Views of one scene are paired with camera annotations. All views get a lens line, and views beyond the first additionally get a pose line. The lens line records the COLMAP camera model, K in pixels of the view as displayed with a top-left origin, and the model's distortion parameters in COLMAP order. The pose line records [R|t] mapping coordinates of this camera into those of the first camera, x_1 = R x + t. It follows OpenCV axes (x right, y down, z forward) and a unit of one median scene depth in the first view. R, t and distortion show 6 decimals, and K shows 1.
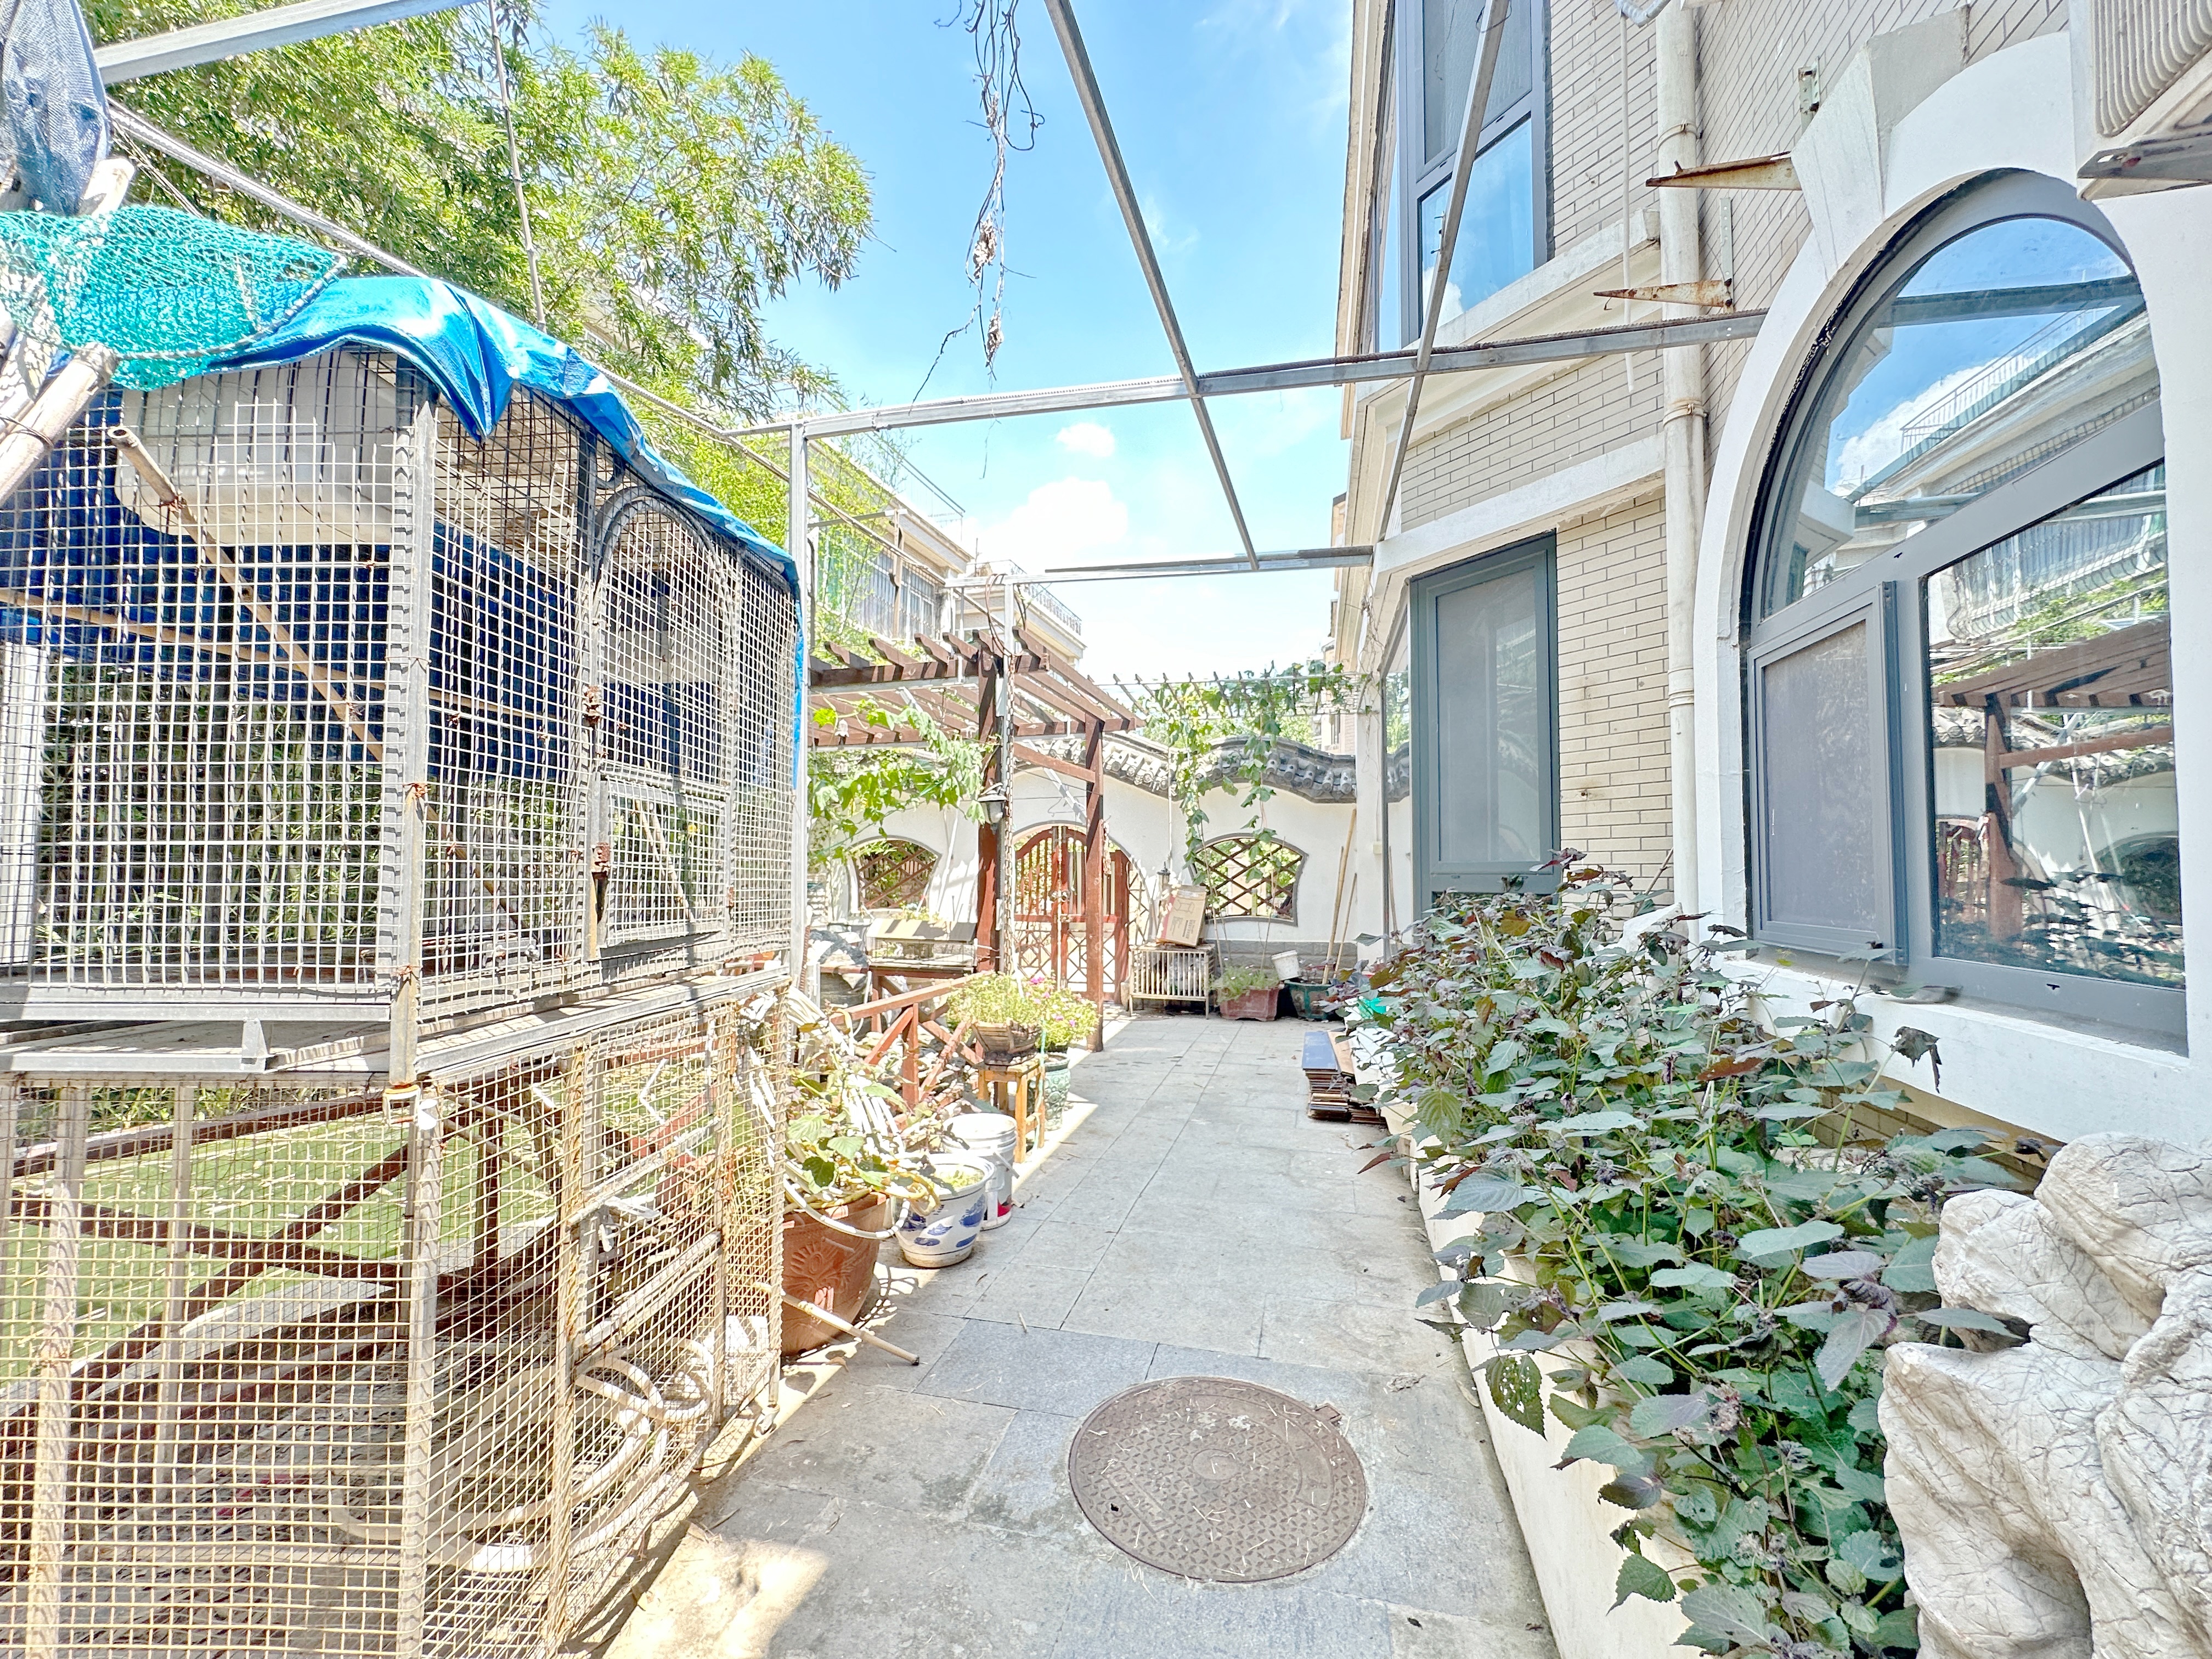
lens RADIAL K [[887.1, 0, 1110.8], [0, 887.1, 833.4], [0, 0, 1]] dist [-0.003397, -0.000135]
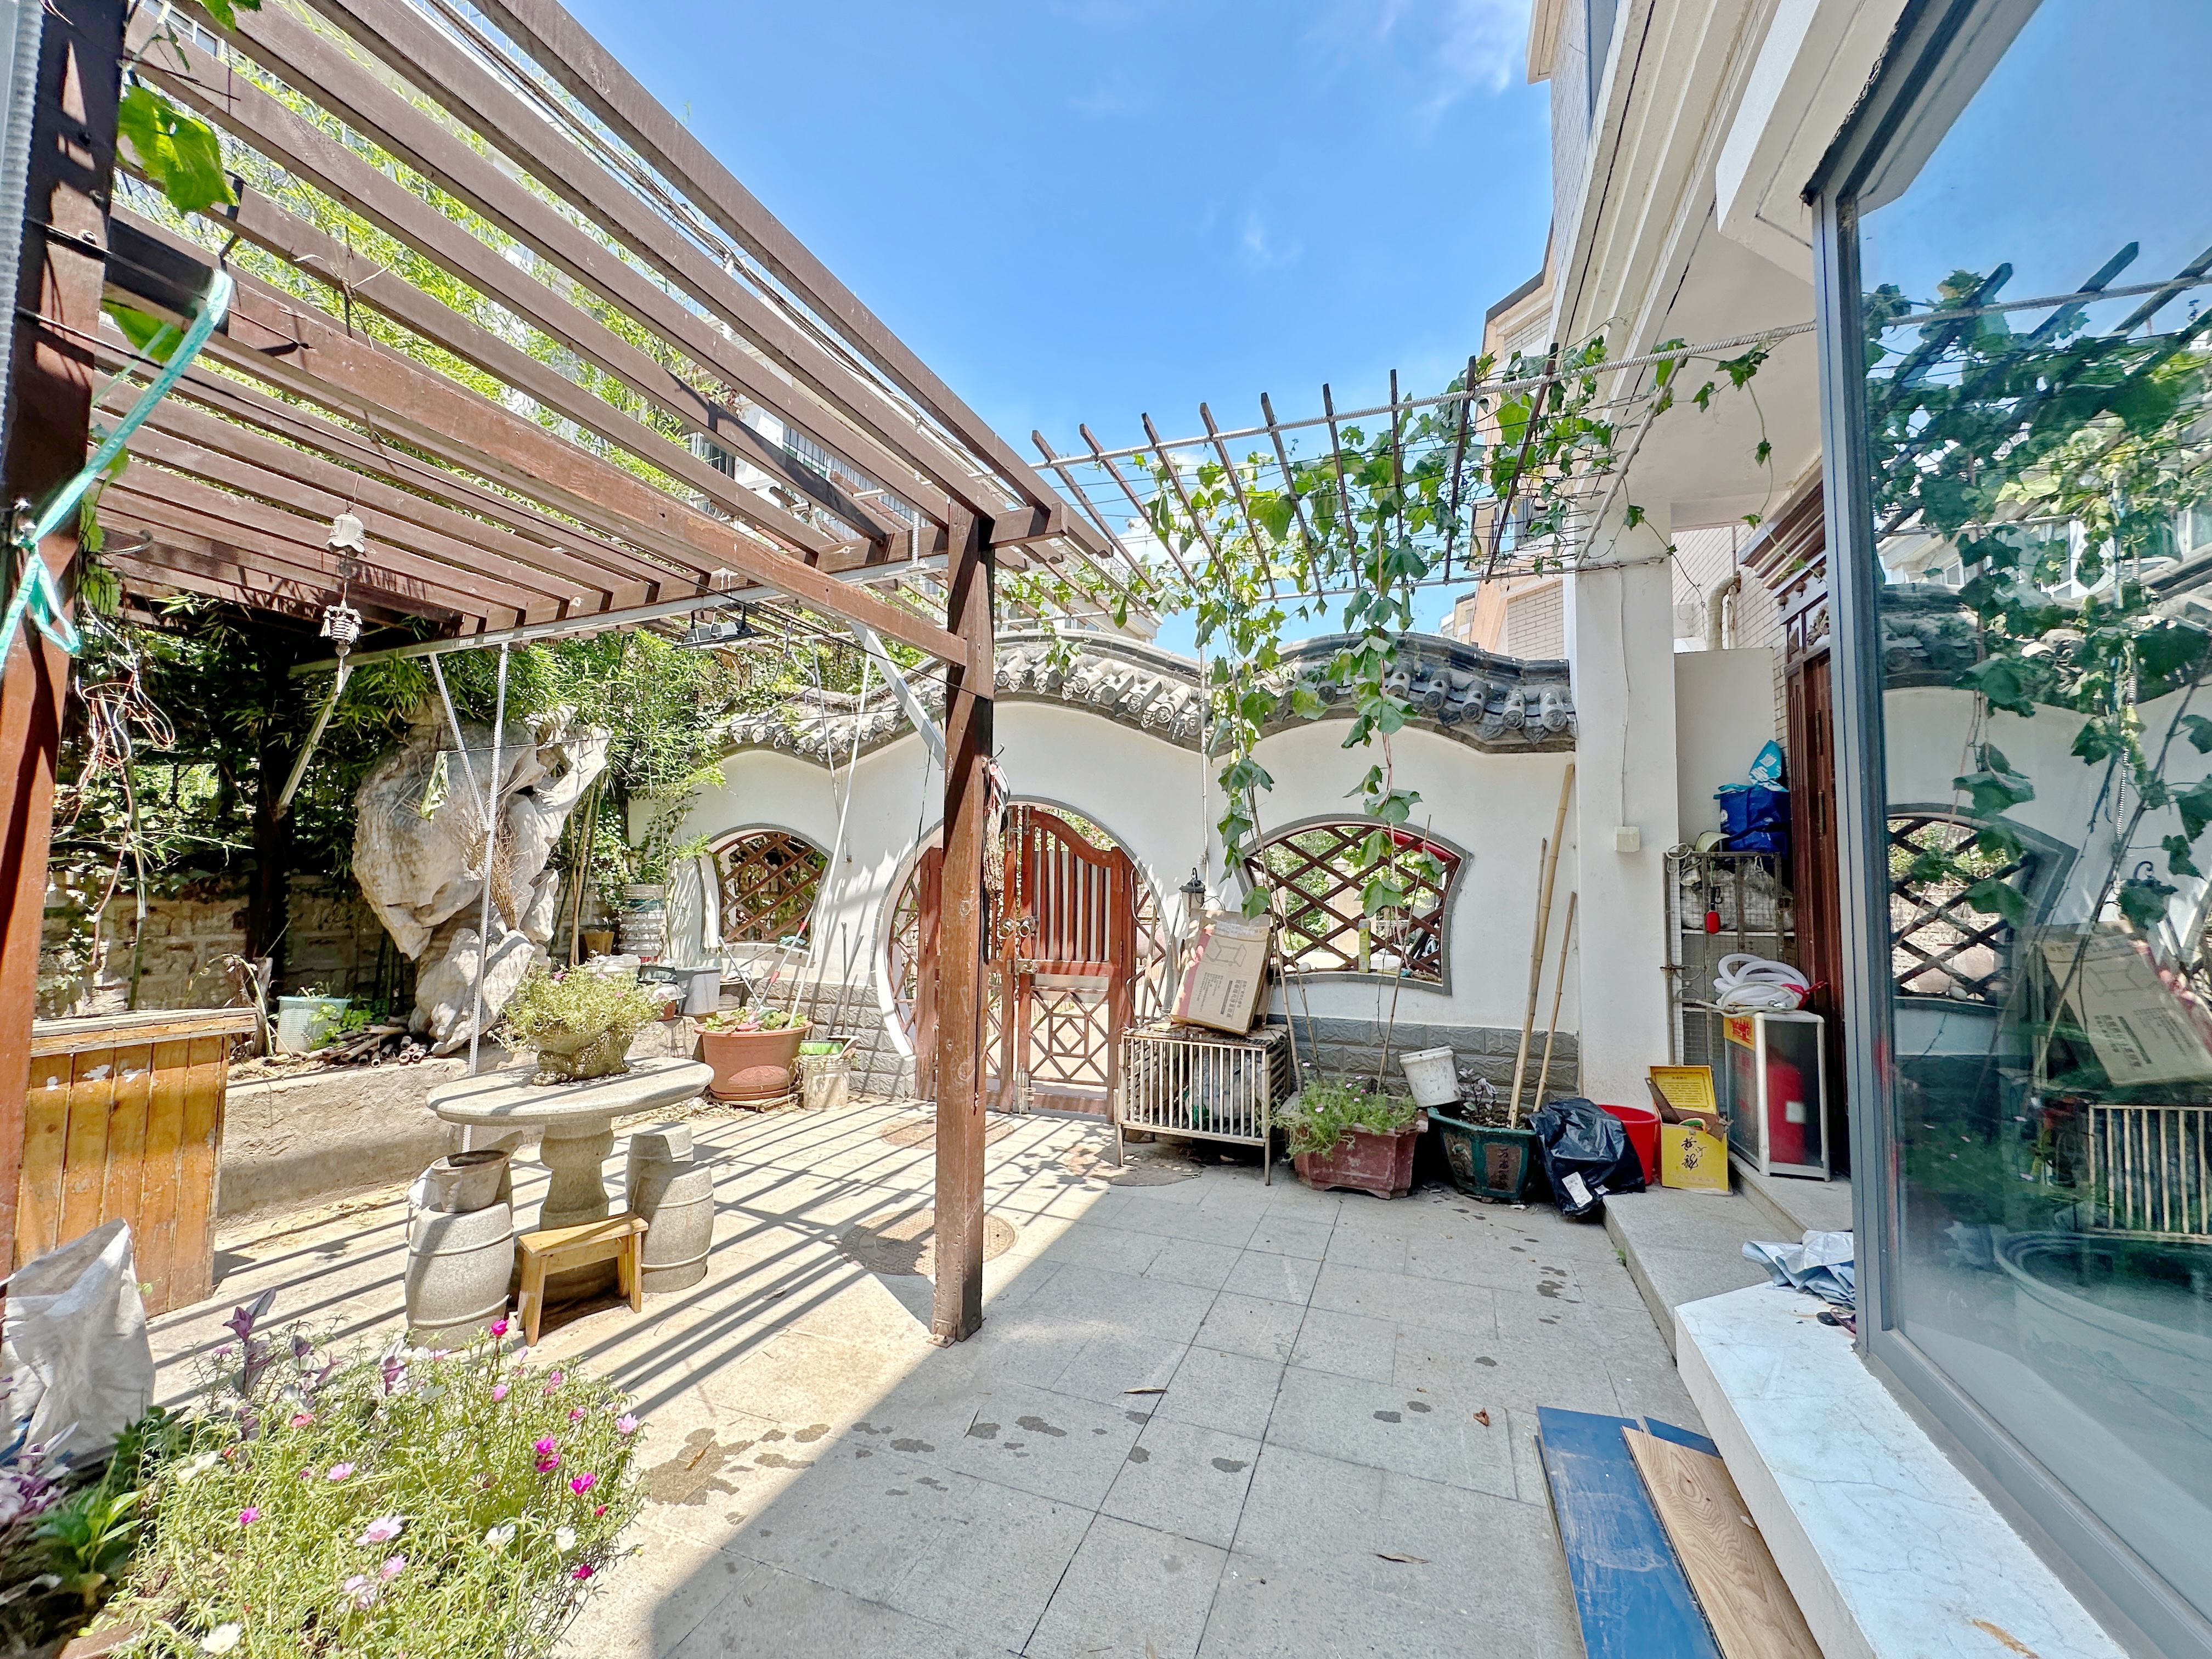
lens RADIAL K [[887.1, 0, 1098.6], [0, 887.1, 830.0], [0, 0, 1]] dist [-0.003397, -0.000135]
pose [[0.992046, 0.001475, -0.125865, 0.073939], [-0.004100, 0.999779, -0.020605, 0.021216], [0.125807, 0.020957, 0.991833, 0.470415]]
